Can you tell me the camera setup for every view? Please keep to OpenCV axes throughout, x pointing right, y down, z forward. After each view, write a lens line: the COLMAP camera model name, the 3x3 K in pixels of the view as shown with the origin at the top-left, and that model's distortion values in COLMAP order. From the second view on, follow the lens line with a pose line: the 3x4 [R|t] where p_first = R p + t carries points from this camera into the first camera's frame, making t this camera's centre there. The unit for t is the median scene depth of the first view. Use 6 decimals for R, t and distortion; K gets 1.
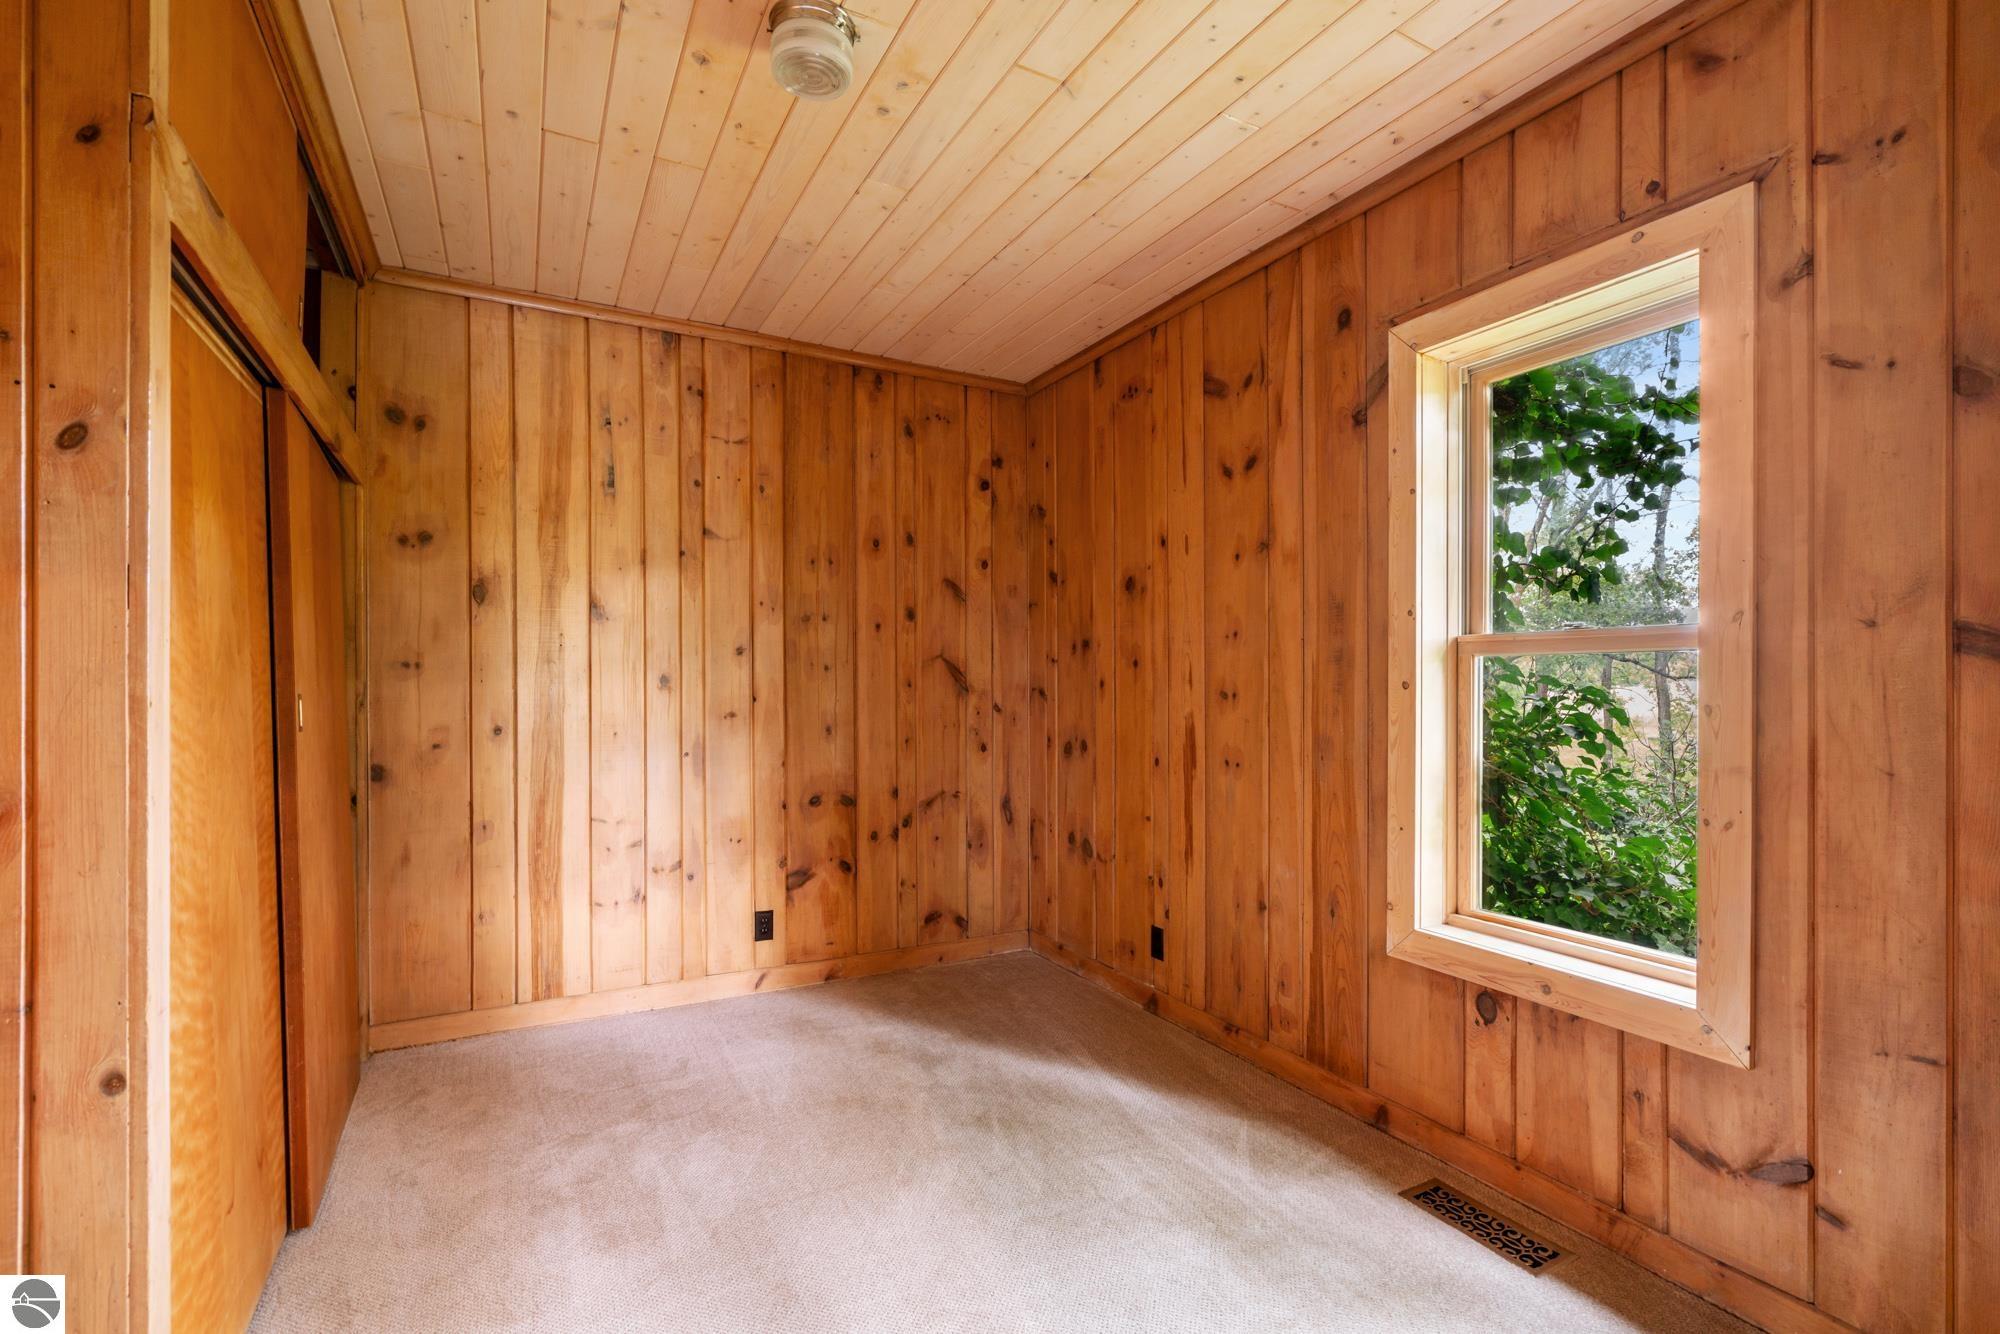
lens RADIAL K [[903.7, 0, 996.6], [0, 903.7, 681.6], [0, 0, 1]] dist [-0.005214, 0.000375]
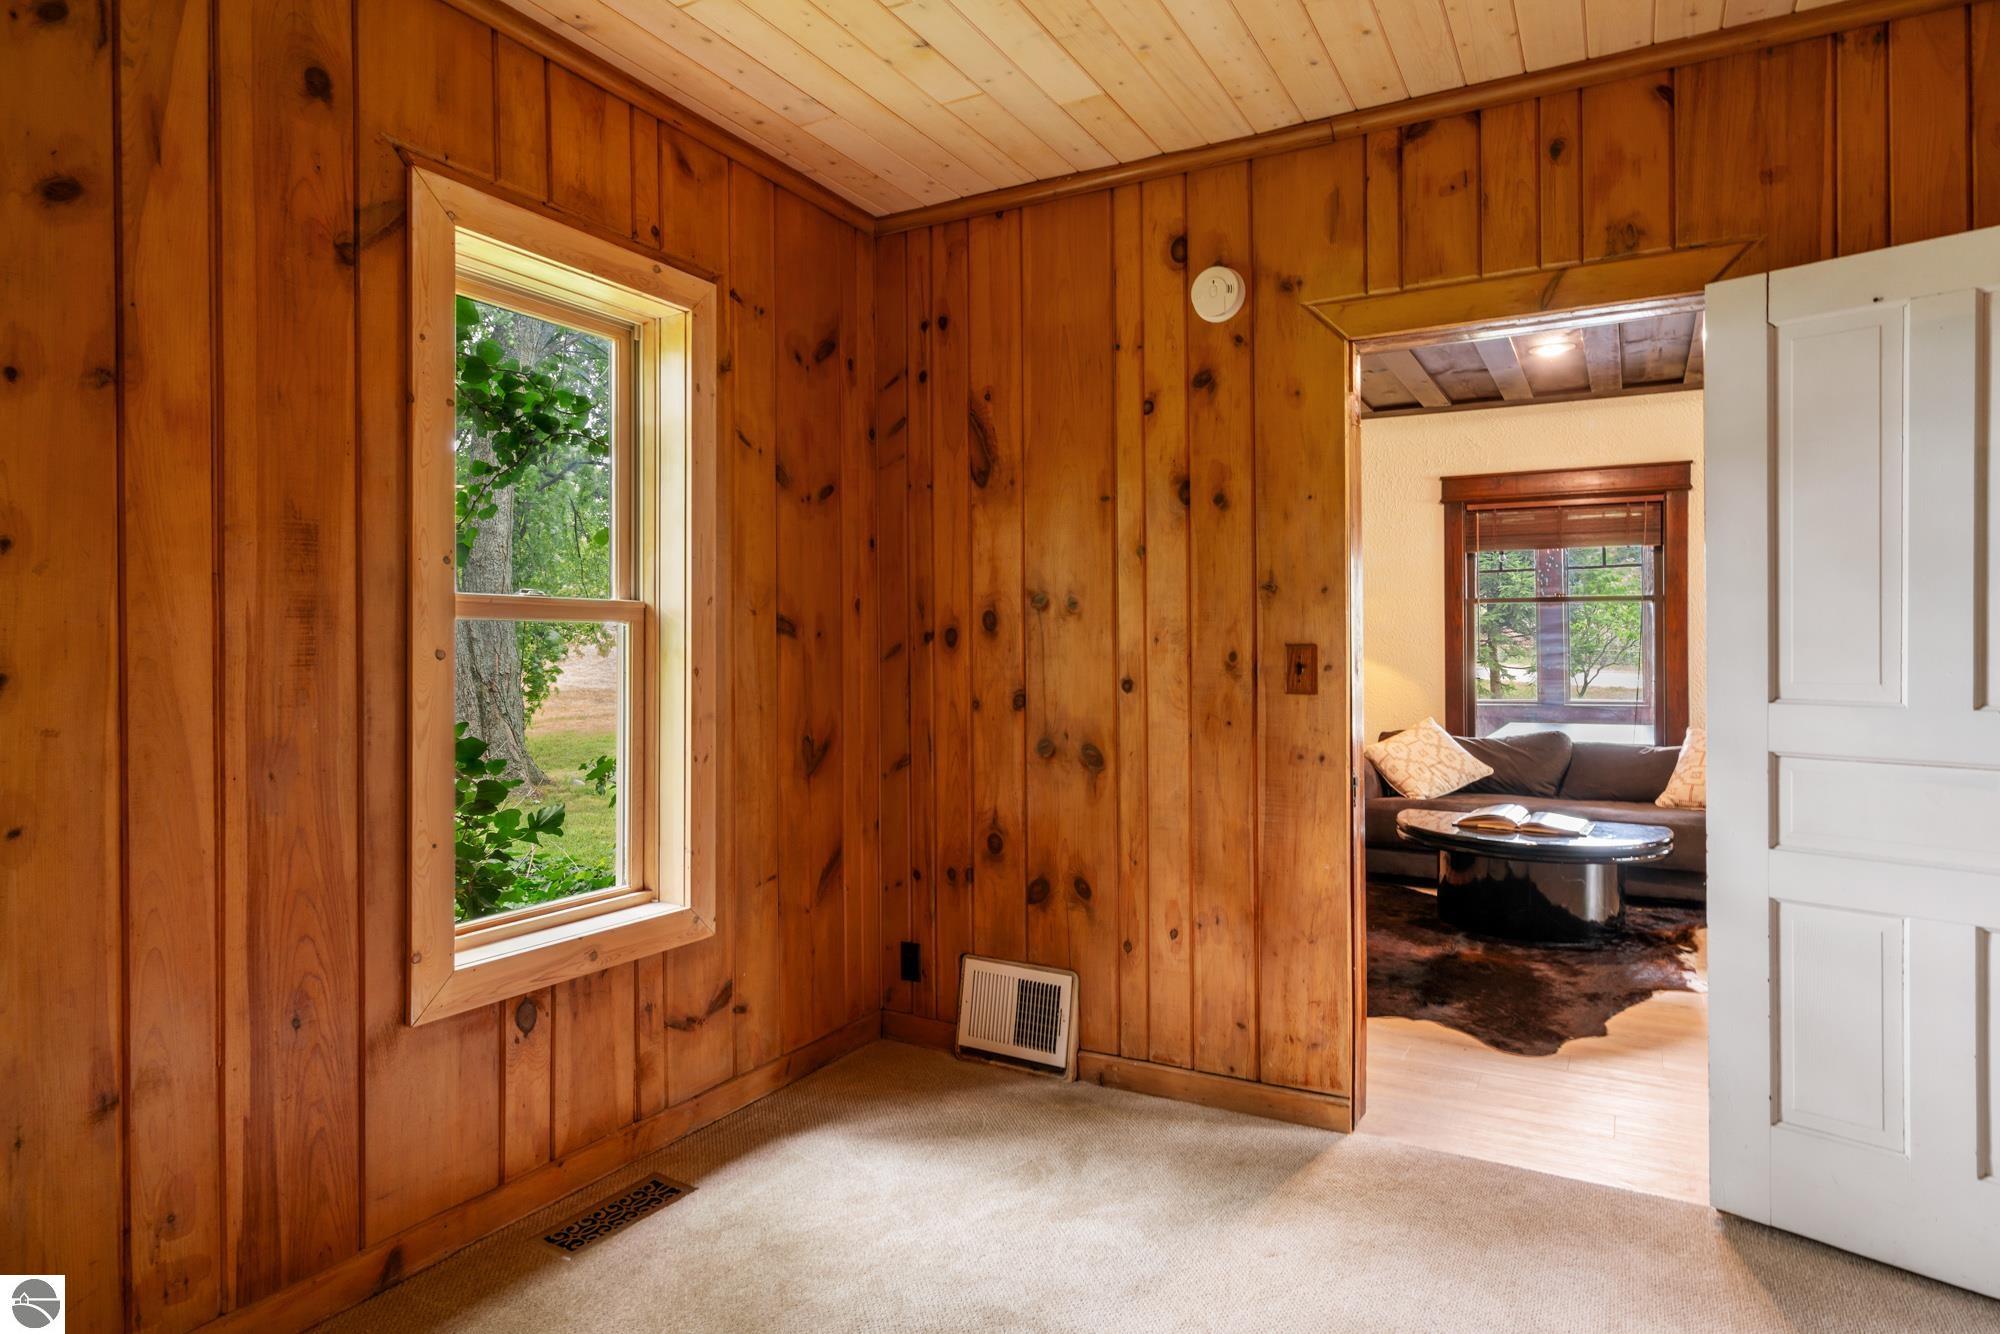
lens RADIAL K [[1121.9, 0, 996.7], [0, 1121.9, 655.8], [0, 0, 1]] dist [-0.002822, -0.000817]
pose [[-0.535224, 0.001594, 0.844708, -0.672094], [0.004649, 0.999989, 0.001059, 0.007412], [-0.844697, 0.004494, -0.535226, 1.260804]]
